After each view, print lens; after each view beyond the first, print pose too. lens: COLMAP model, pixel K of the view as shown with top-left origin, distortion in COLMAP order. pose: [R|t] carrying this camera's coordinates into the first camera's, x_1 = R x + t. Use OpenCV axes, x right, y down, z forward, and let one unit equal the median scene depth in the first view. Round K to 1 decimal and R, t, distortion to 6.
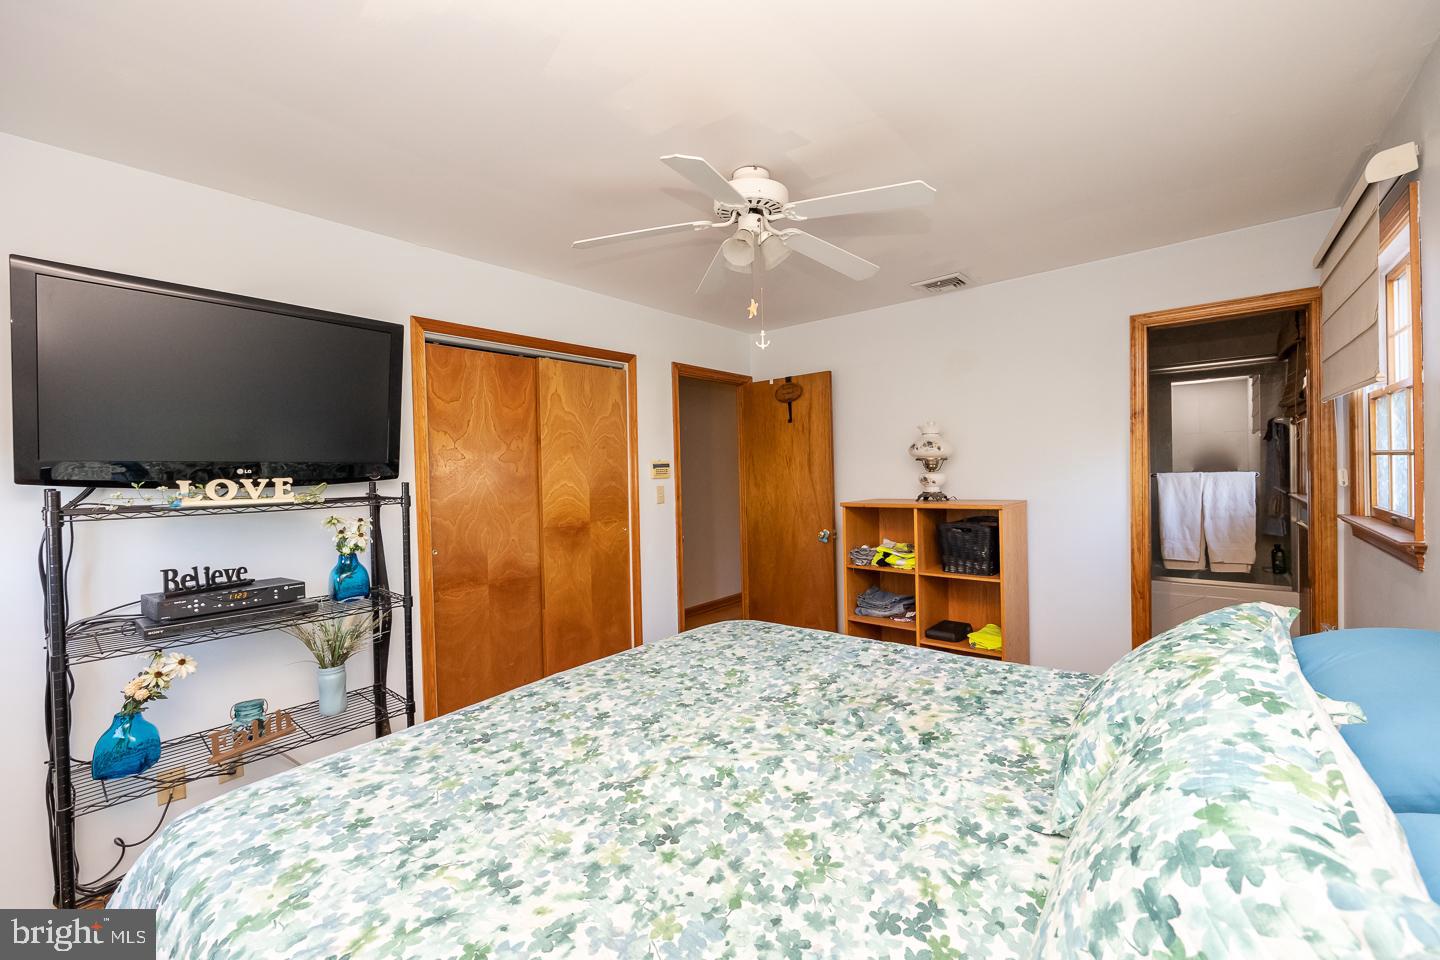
lens RADIAL K [[589.3, 0, 724.9], [0, 589.3, 478.2], [0, 0, 1]] dist [-0.004978, 0.000044]
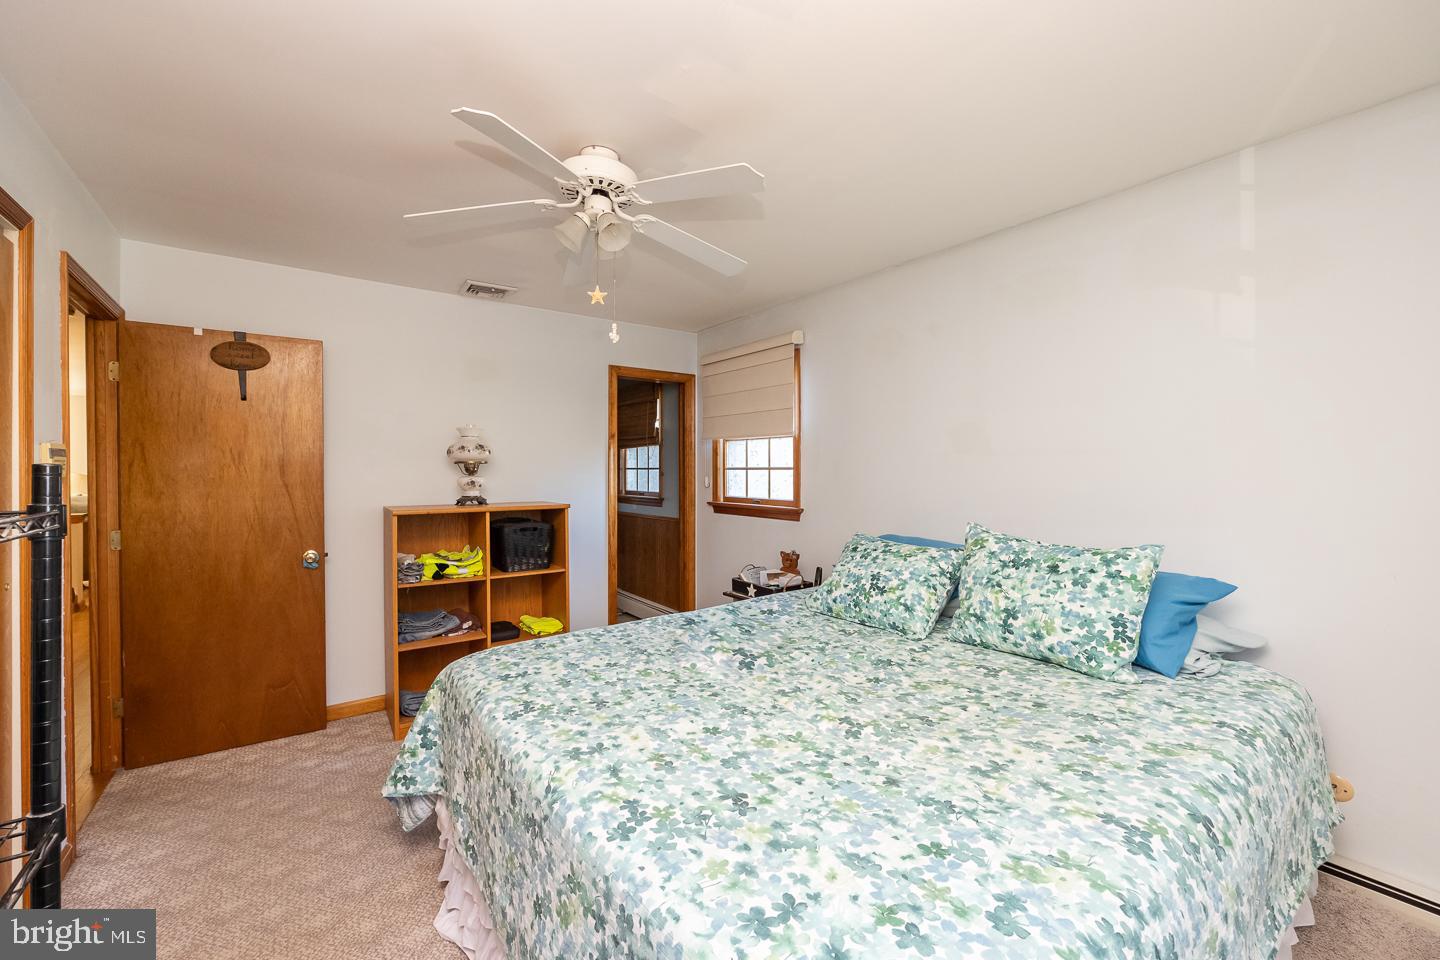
lens RADIAL K [[589.3, 0, 734.8], [0, 589.3, 478.3], [0, 0, 1]] dist [-0.004978, 0.000044]
pose [[0.215664, 0.015710, 0.976341, -0.775504], [0.010291, 0.999778, -0.018360, 0.024919], [-0.976413, 0.014007, 0.215455, 0.548266]]
